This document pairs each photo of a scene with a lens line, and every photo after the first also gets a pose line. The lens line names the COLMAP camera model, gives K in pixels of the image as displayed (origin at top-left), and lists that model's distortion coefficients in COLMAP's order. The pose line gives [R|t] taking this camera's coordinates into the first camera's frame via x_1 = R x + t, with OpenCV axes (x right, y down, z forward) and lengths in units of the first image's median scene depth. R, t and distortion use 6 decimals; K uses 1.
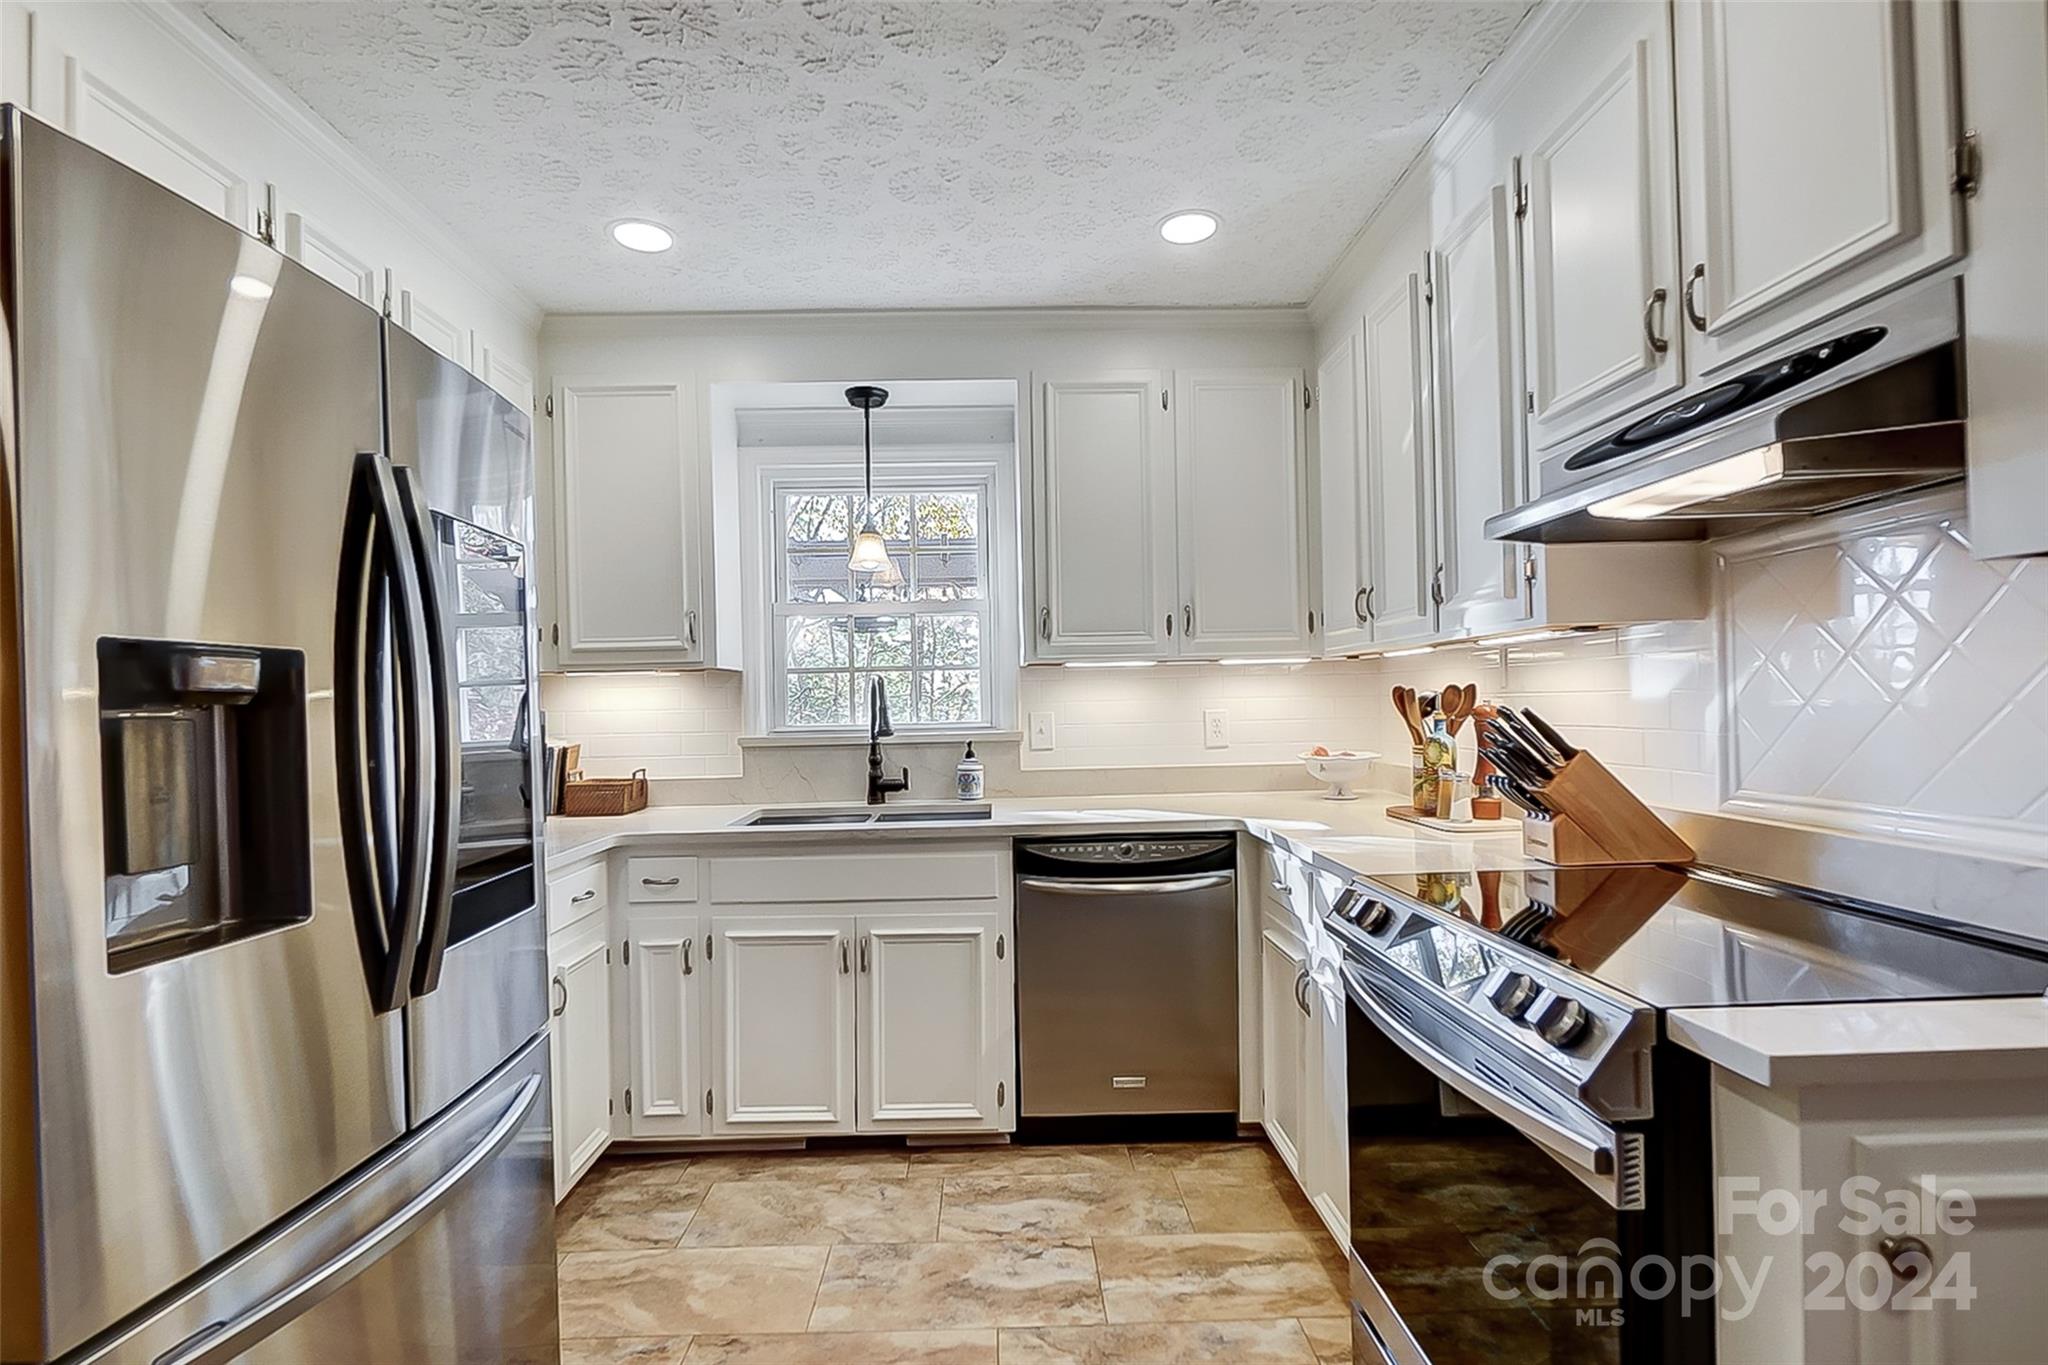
lens RADIAL K [[916.4, 0, 1020.0], [0, 916.4, 717.9], [0, 0, 1]] dist [-0.004641, -0.000168]
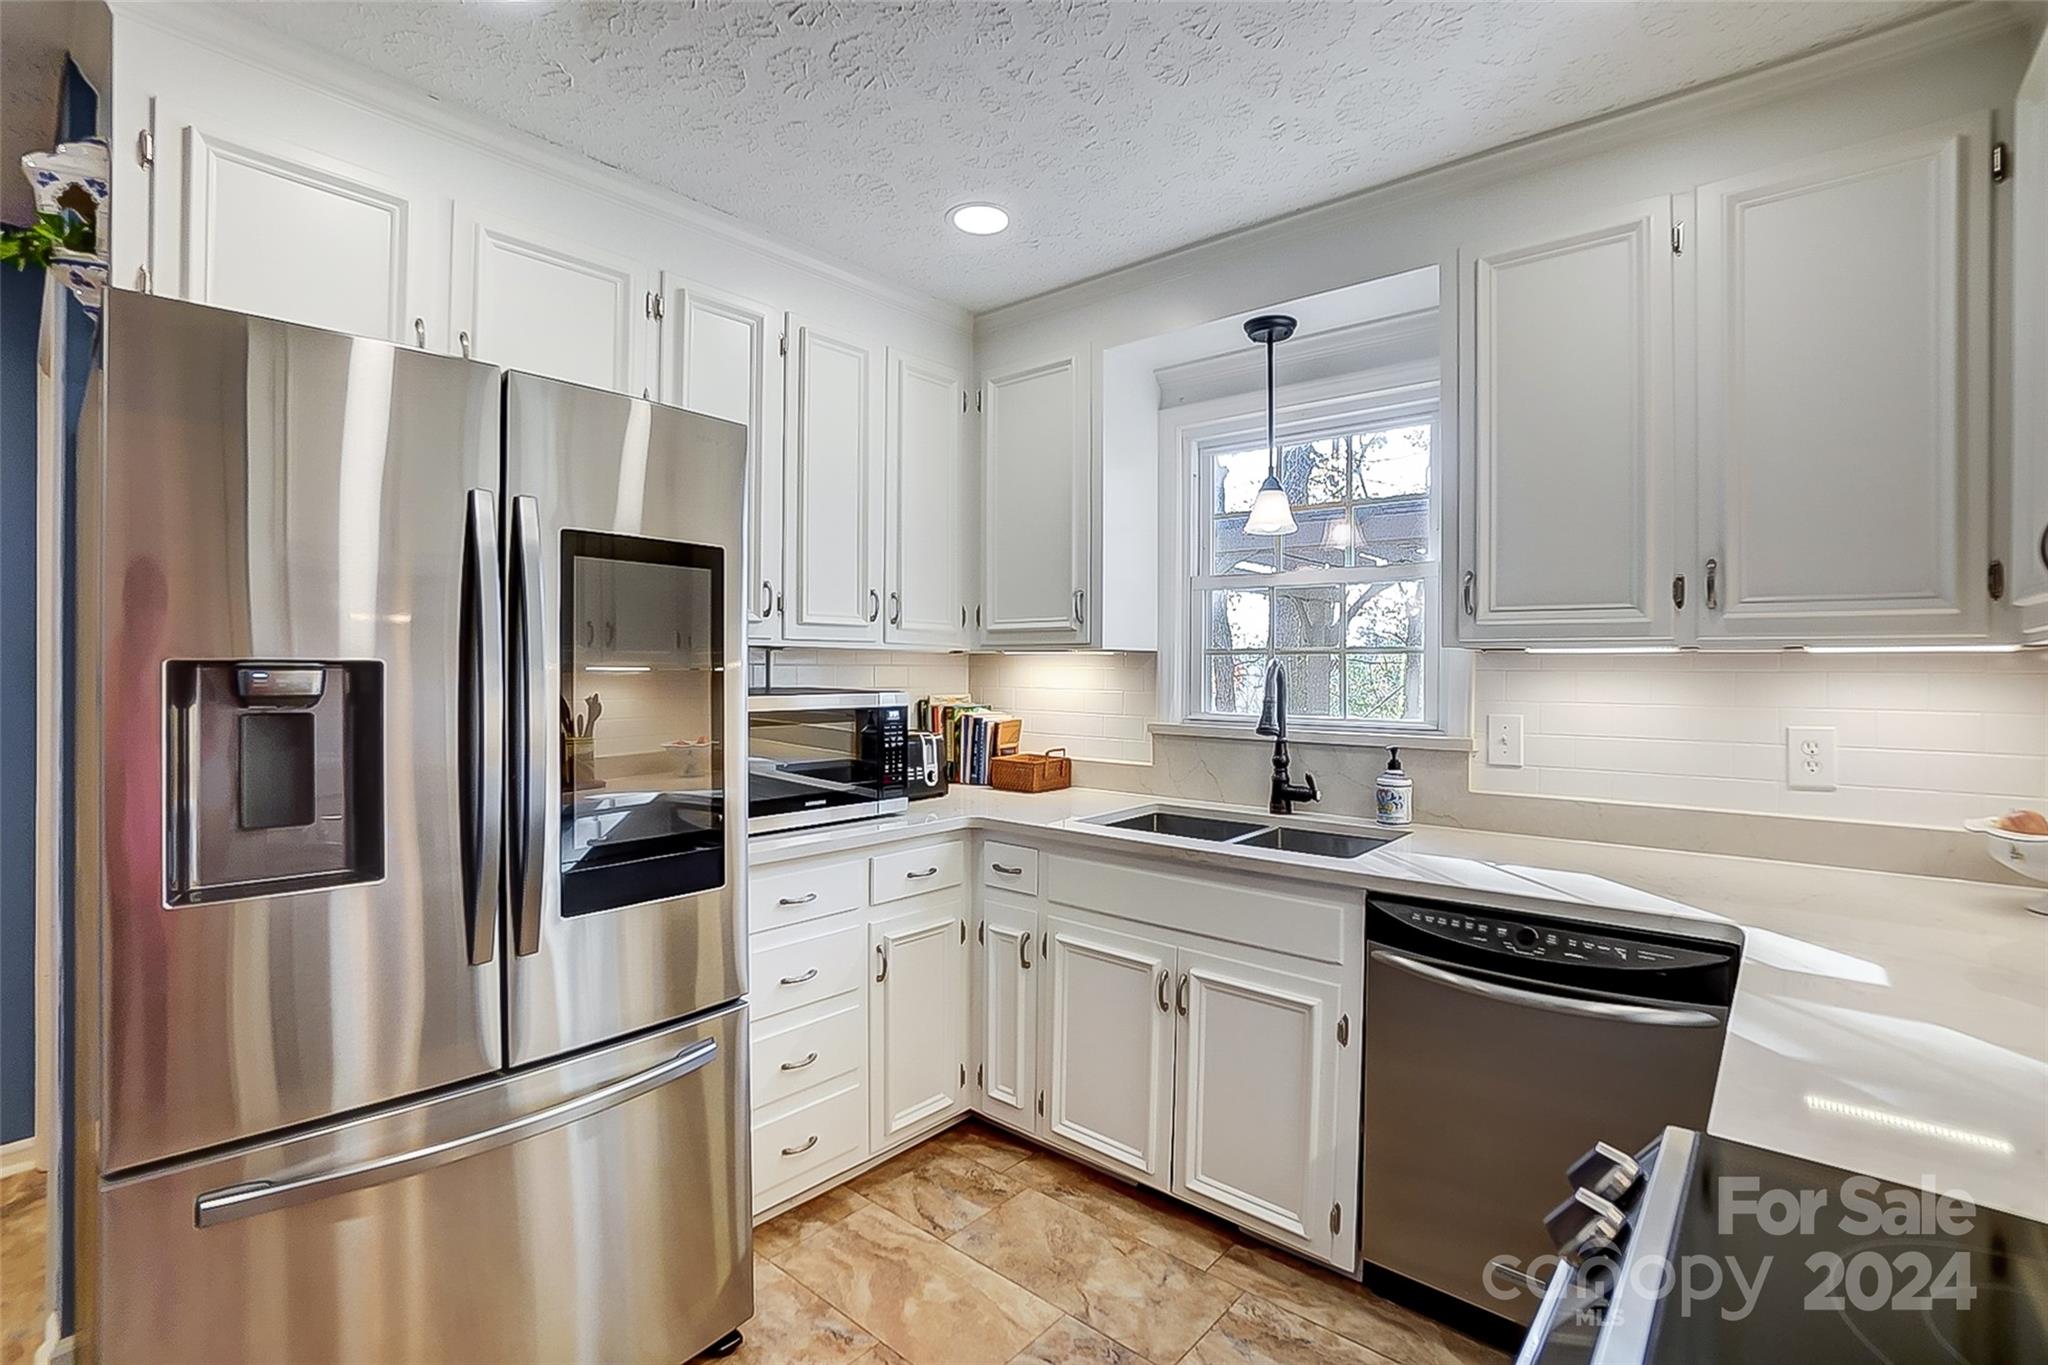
lens RADIAL K [[924.9, 0, 1013.0], [0, 924.9, 686.4], [0, 0, 1]] dist [-0.059524, 0.024950]
pose [[0.751300, 0.038937, -0.658811, 0.258675], [-0.034225, 0.999214, 0.020025, -0.037690], [0.659073, 0.007503, 0.752042, 0.256935]]
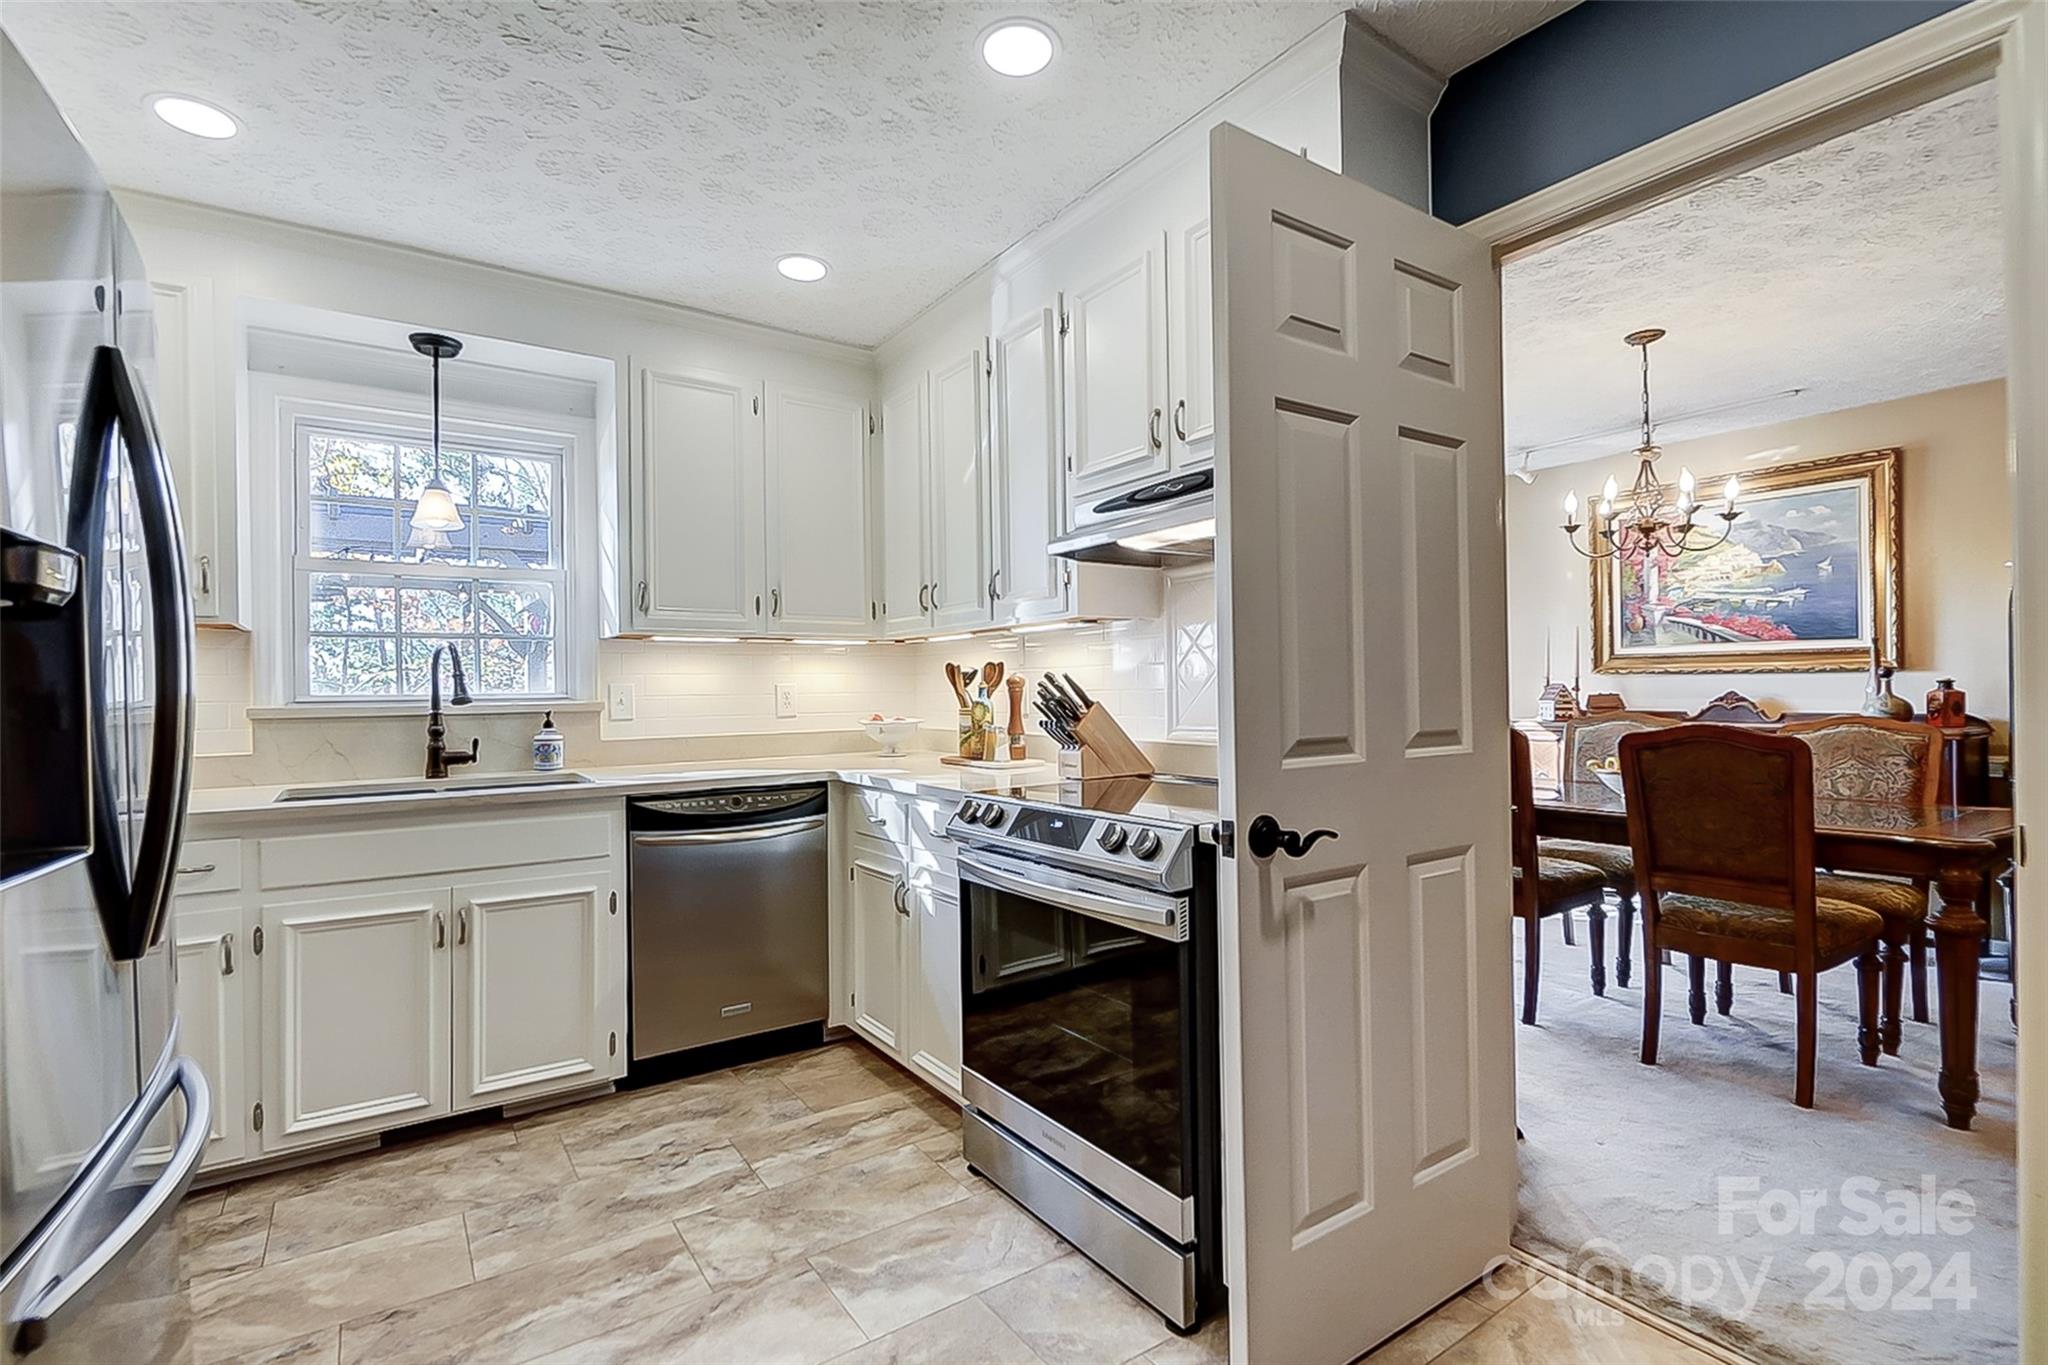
lens RADIAL K [[883.2, 0, 991.3], [0, 883.2, 712.9], [0, 0, 1]] dist [0.001764, -0.008764]
pose [[0.851167, -0.003588, 0.524883, -0.183492], [0.002107, 0.999992, 0.003419, 0.030904], [-0.524891, -0.001804, 0.851167, -0.086781]]
